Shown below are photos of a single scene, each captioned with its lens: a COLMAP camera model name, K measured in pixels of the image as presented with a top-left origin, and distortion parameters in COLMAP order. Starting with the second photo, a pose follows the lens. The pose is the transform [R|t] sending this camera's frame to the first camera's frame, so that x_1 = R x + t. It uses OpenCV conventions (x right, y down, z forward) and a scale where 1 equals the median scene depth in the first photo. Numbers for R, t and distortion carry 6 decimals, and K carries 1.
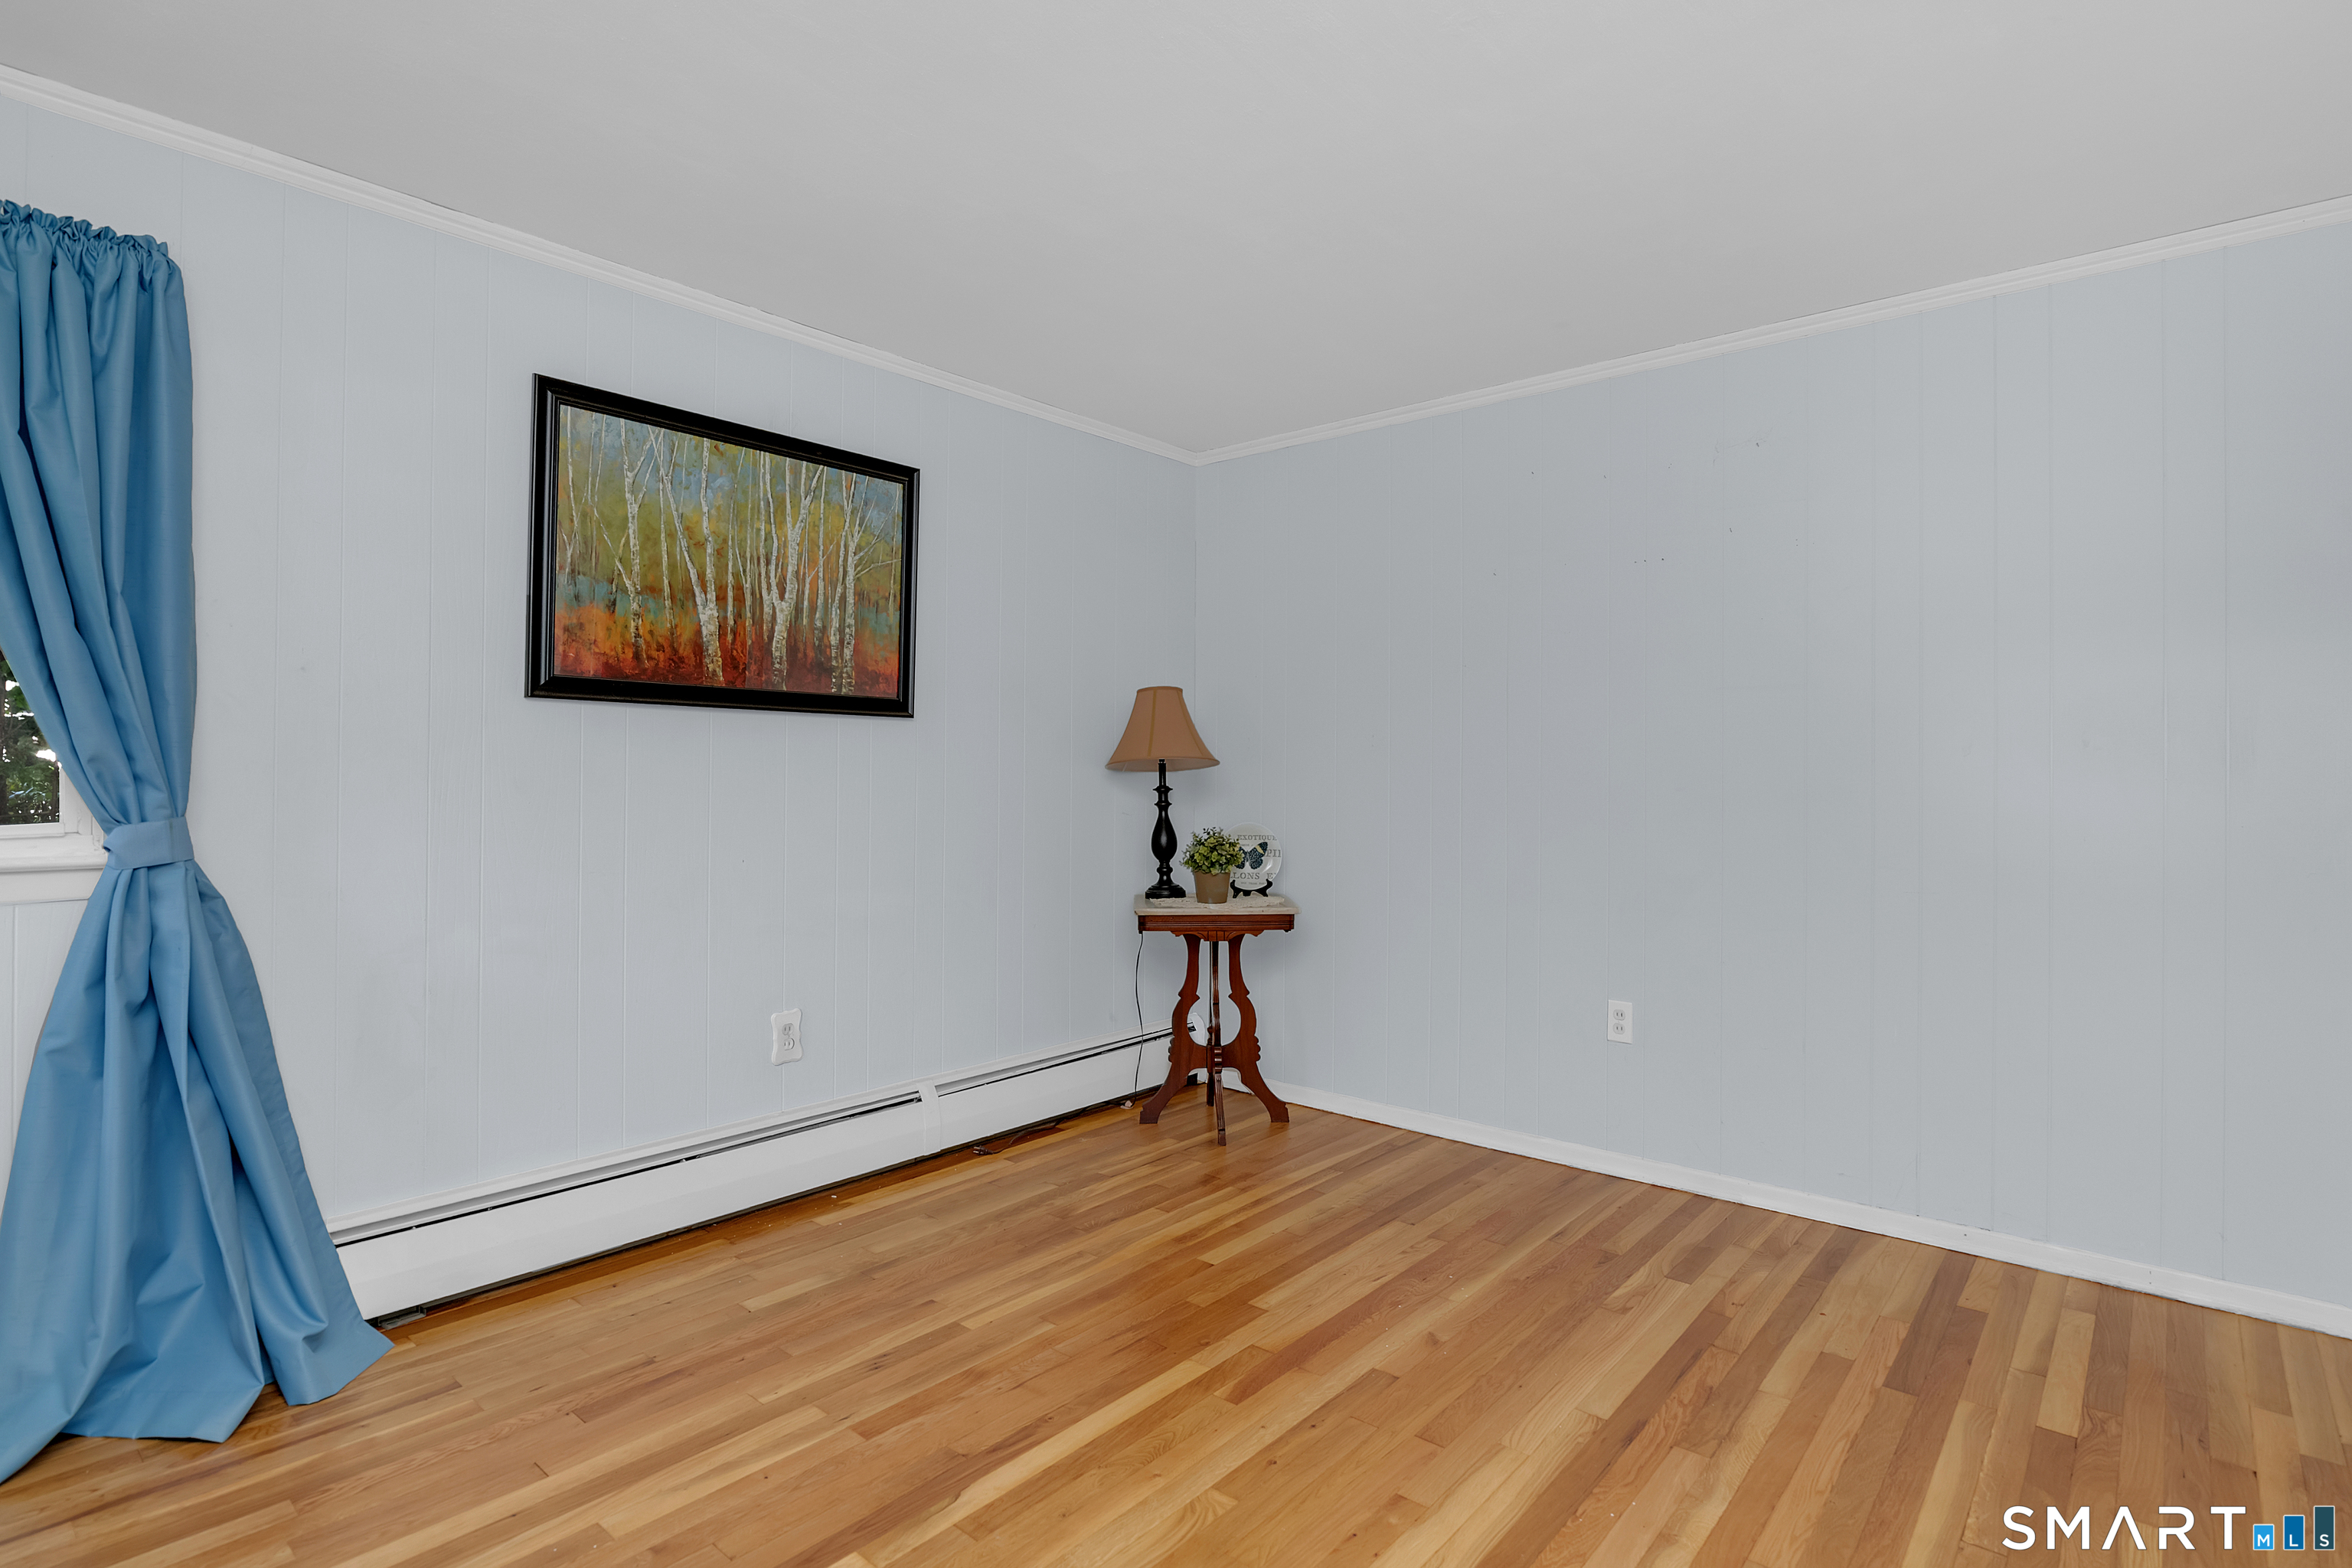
lens RADIAL K [[1173.4, 0, 1198.0], [0, 1173.4, 770.0], [0, 0, 1]] dist [-0.006072, -0.001934]
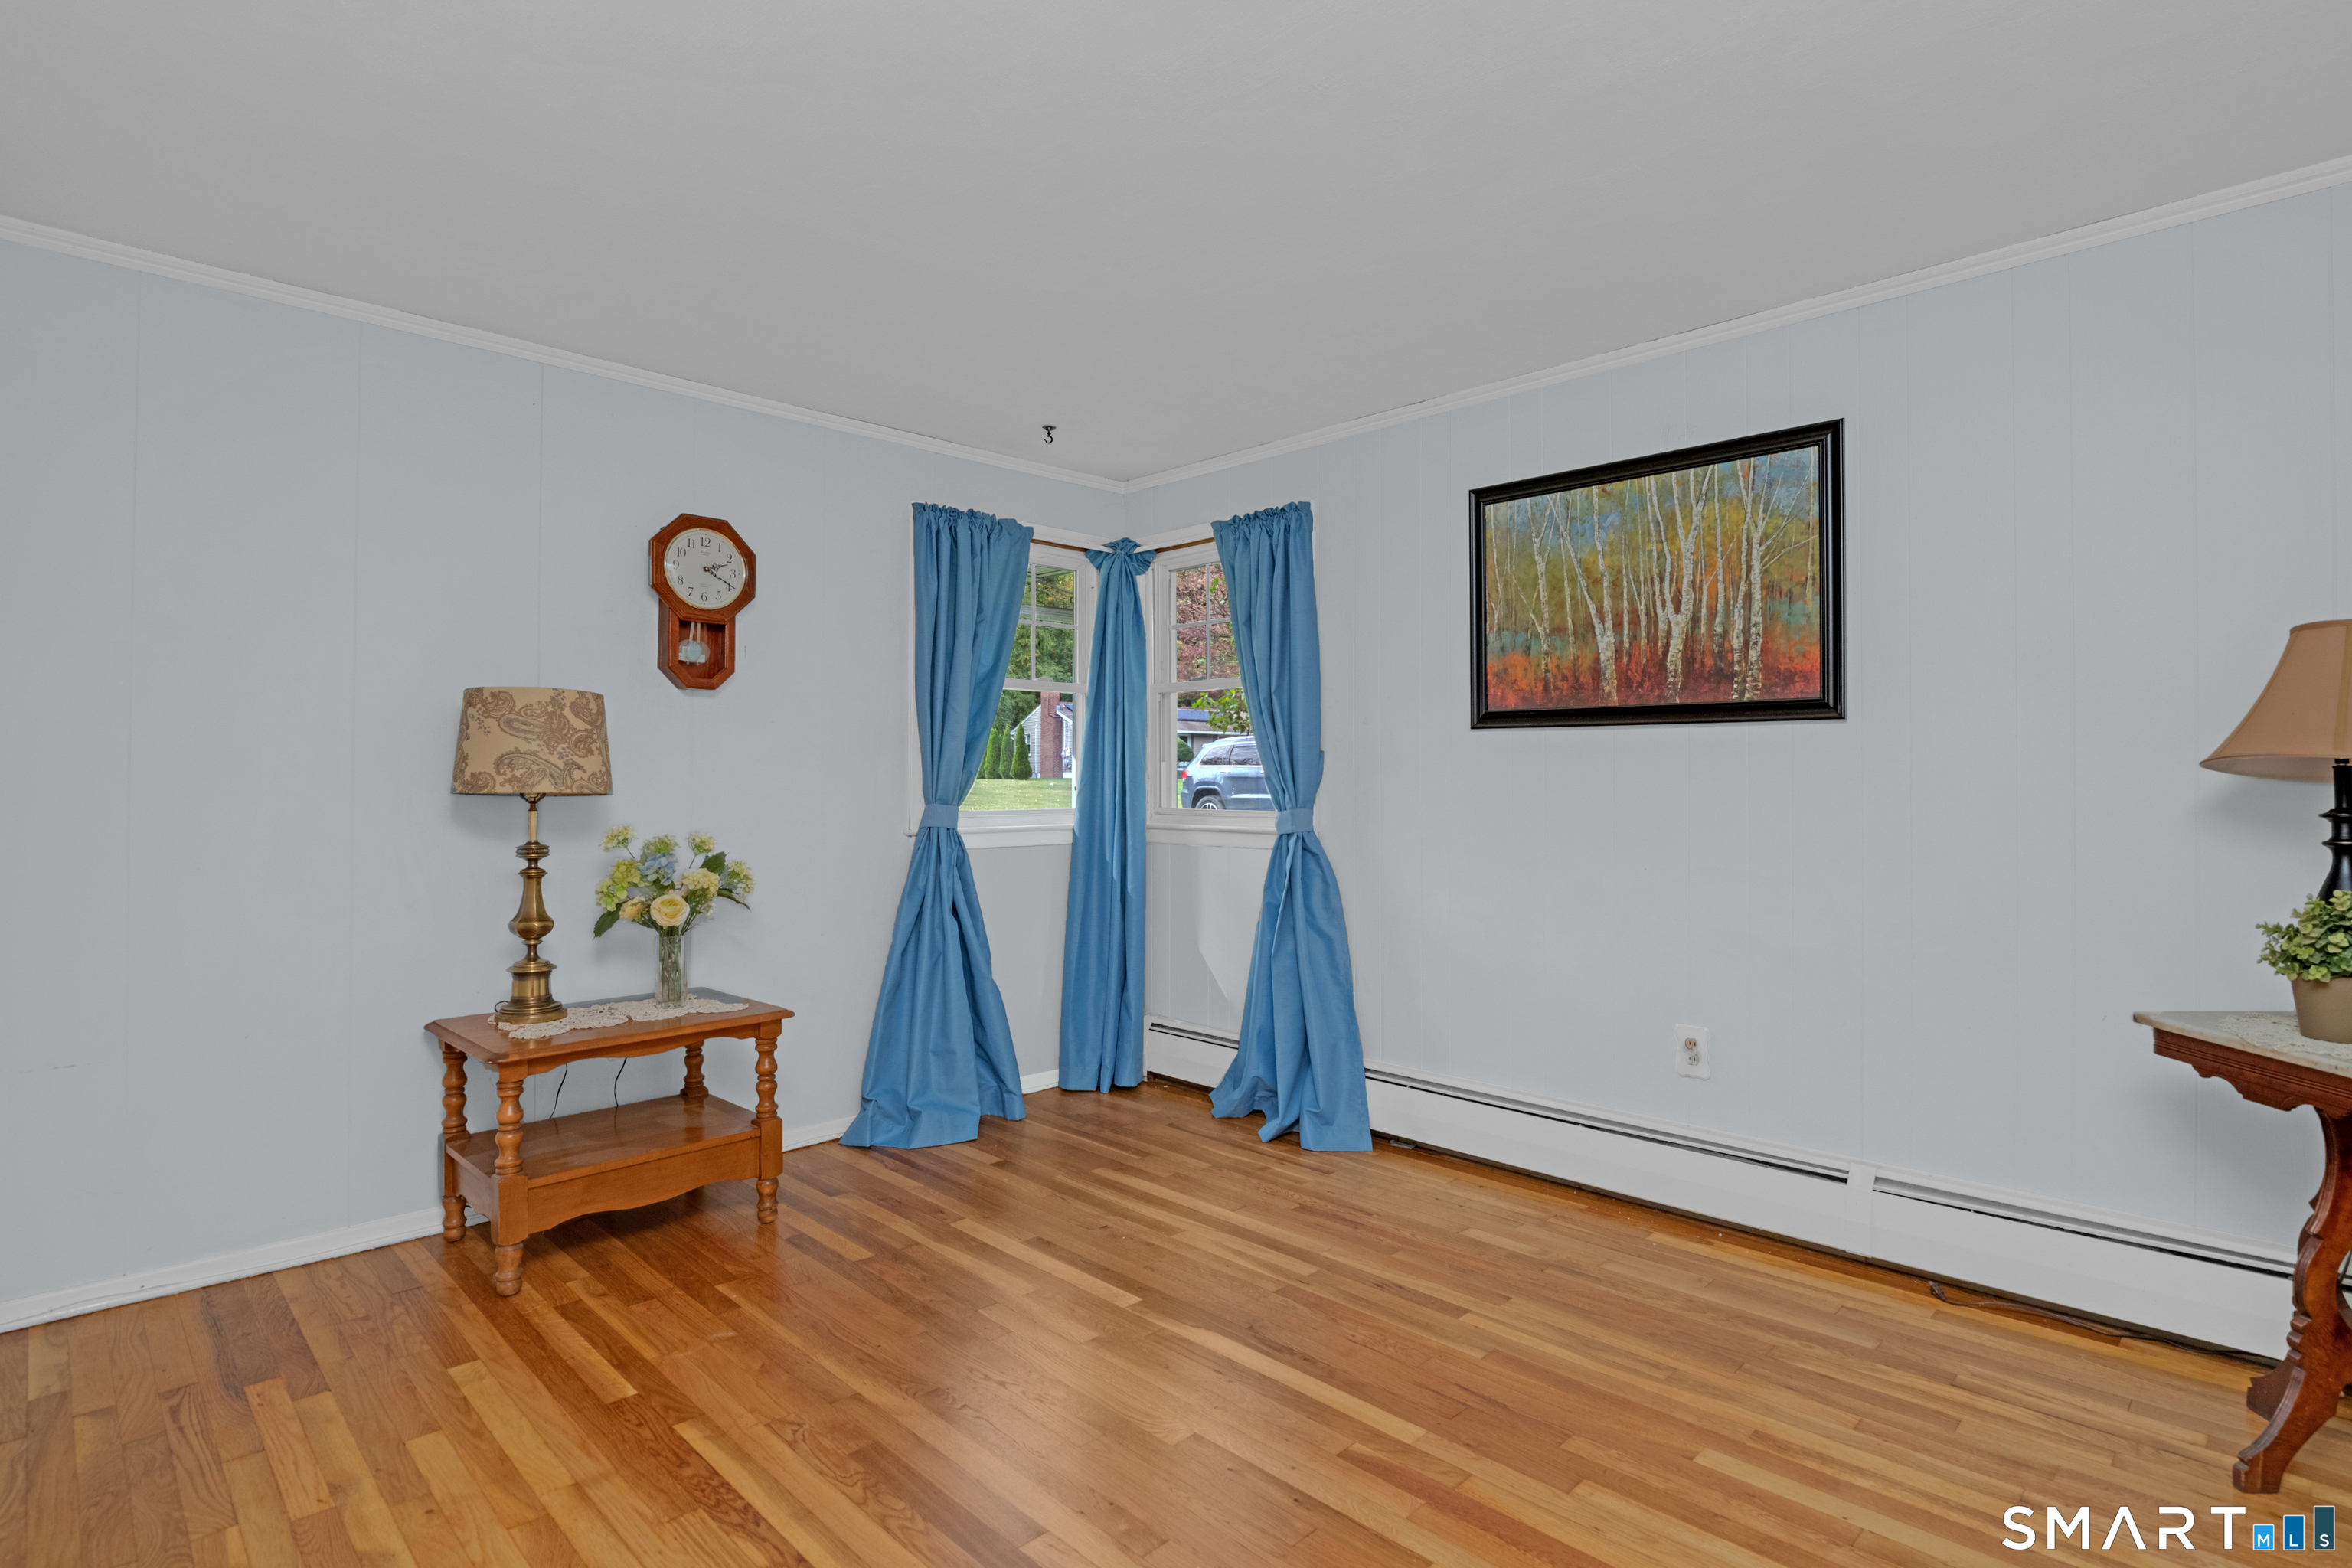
lens RADIAL K [[1181.2, 0, 1200.7], [0, 1181.2, 776.0], [0, 0, 1]] dist [-0.005840, -0.001557]
pose [[-0.082539, -0.011089, -0.996526, 0.706873], [-0.000462, 0.999938, -0.011089, 0.006333], [0.996588, -0.000455, -0.082539, 0.694900]]
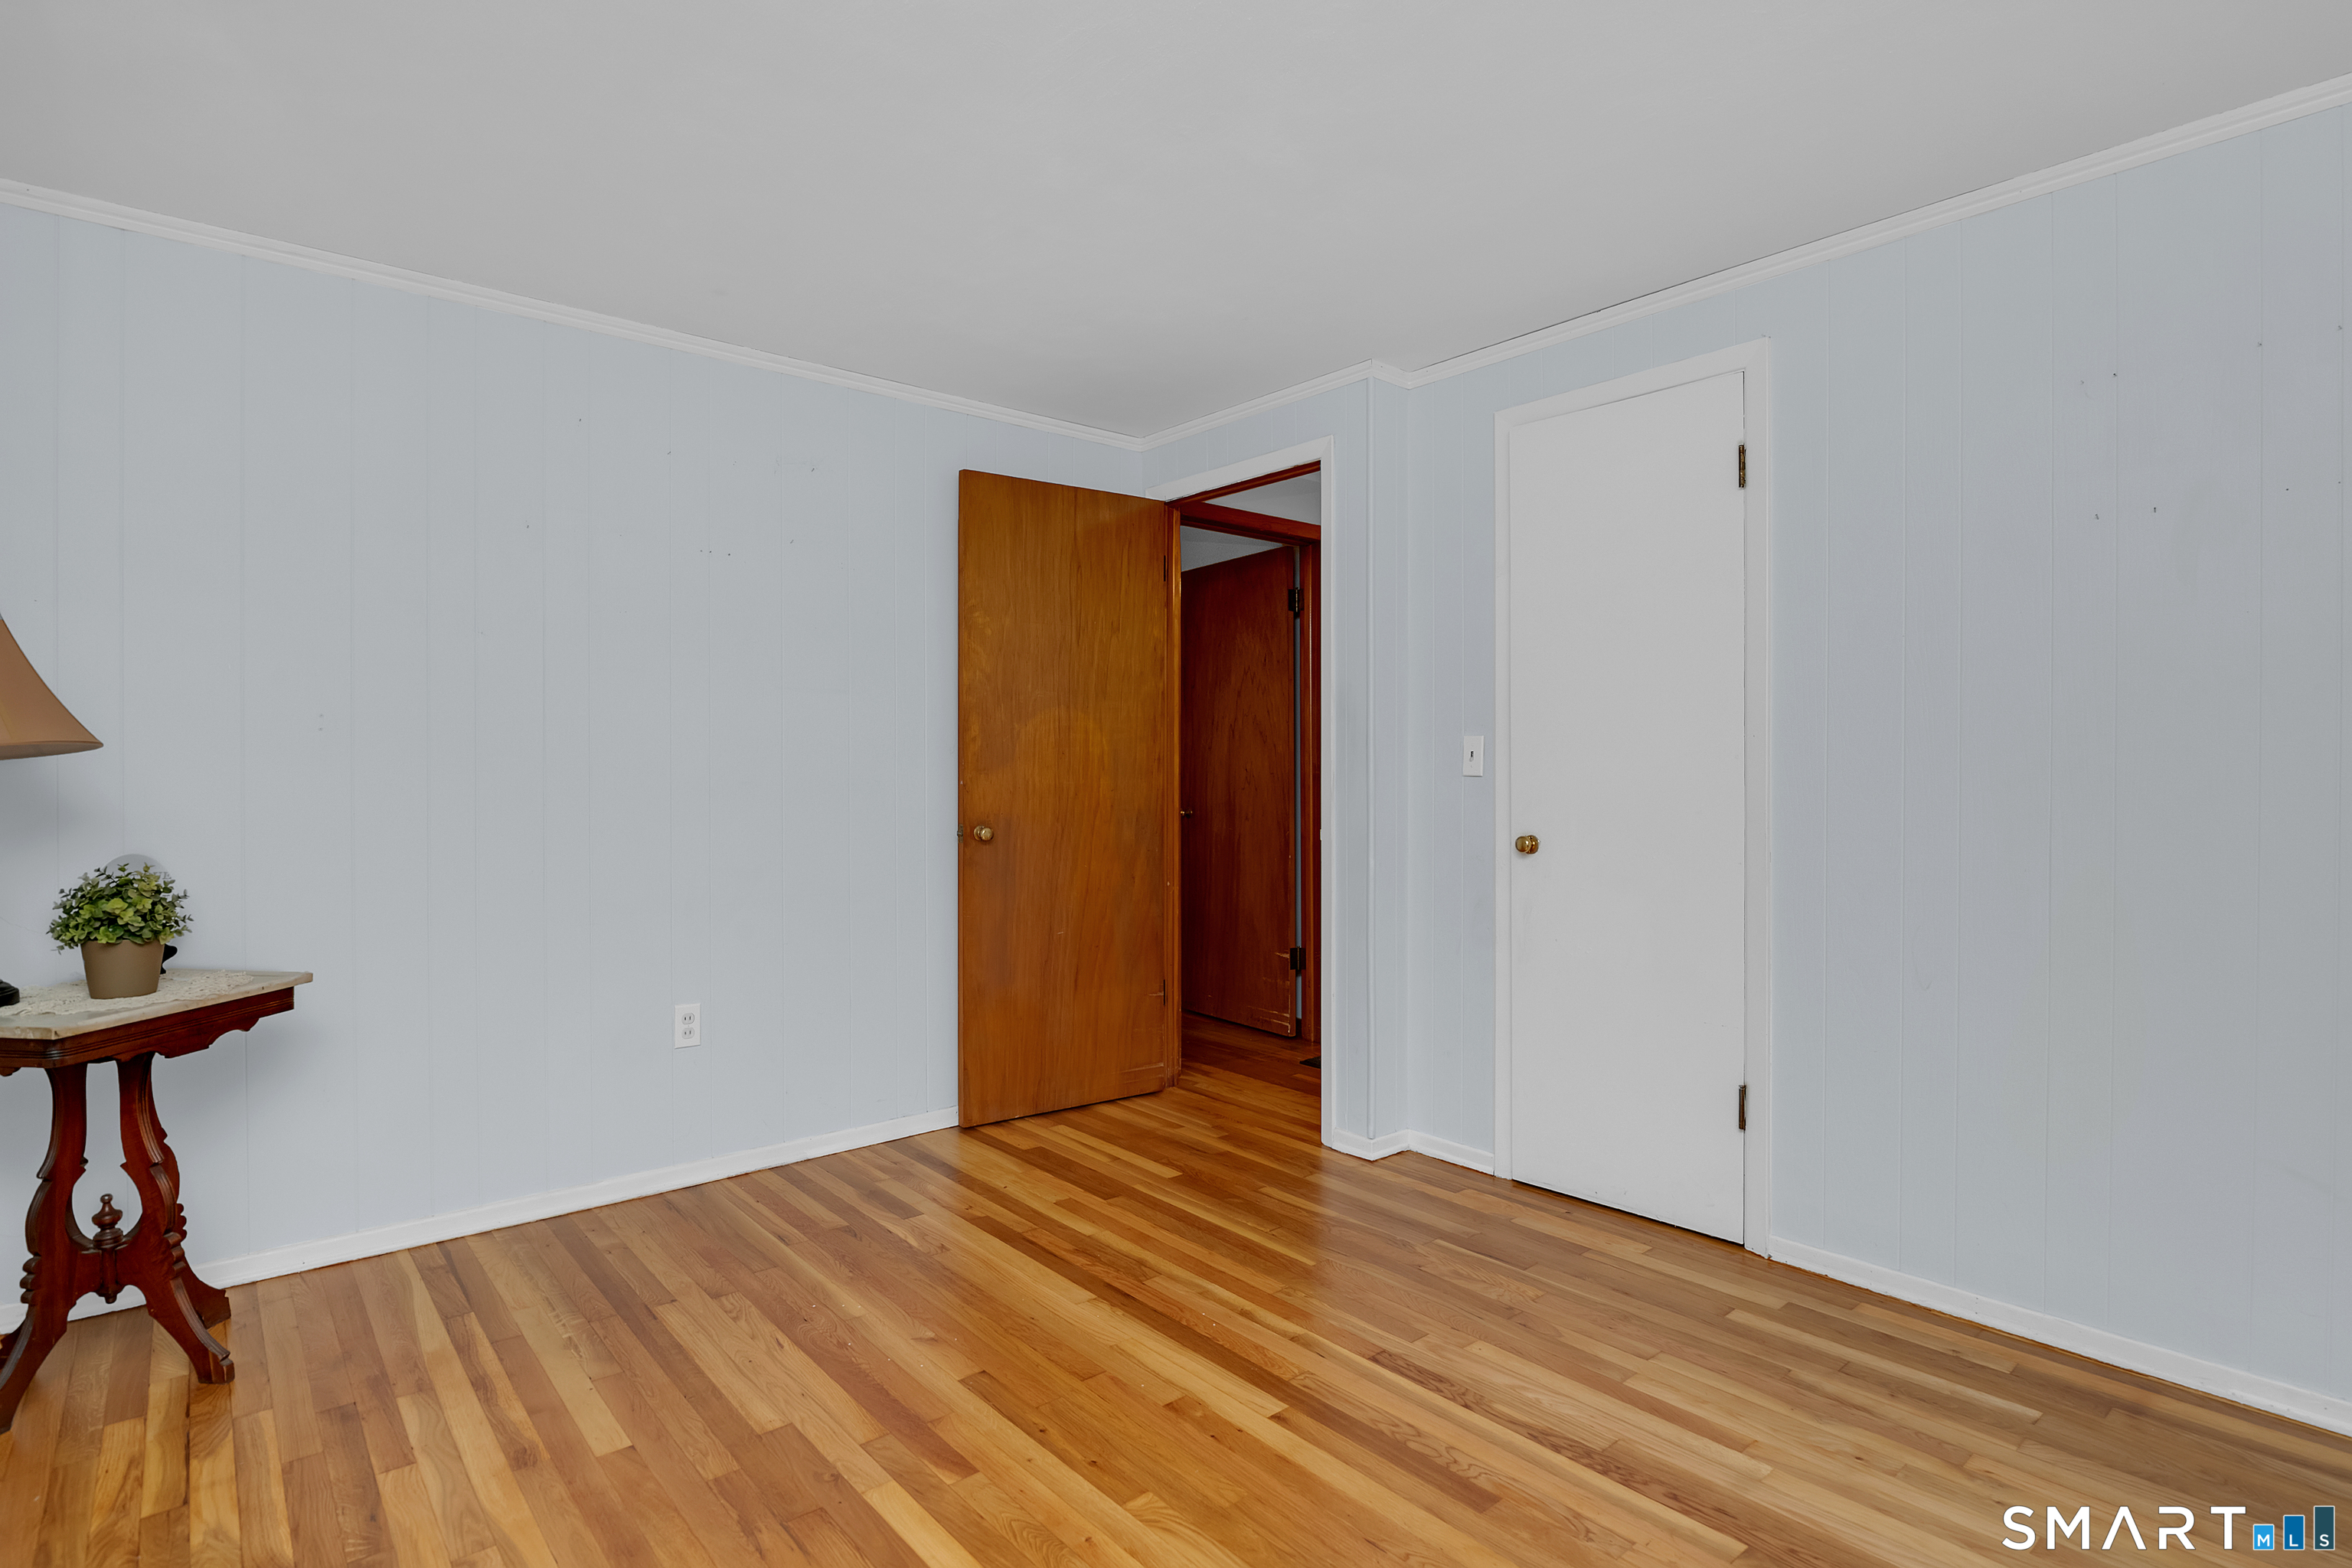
lens RADIAL K [[1173.4, 0, 1198.0], [0, 1173.4, 770.0], [0, 0, 1]] dist [-0.006072, -0.001934]
pose [[0.159464, -0.005234, 0.987190, -0.586007], [-0.002431, 0.999981, 0.005694, 0.001200], [-0.987201, -0.003308, 0.159448, 0.497714]]
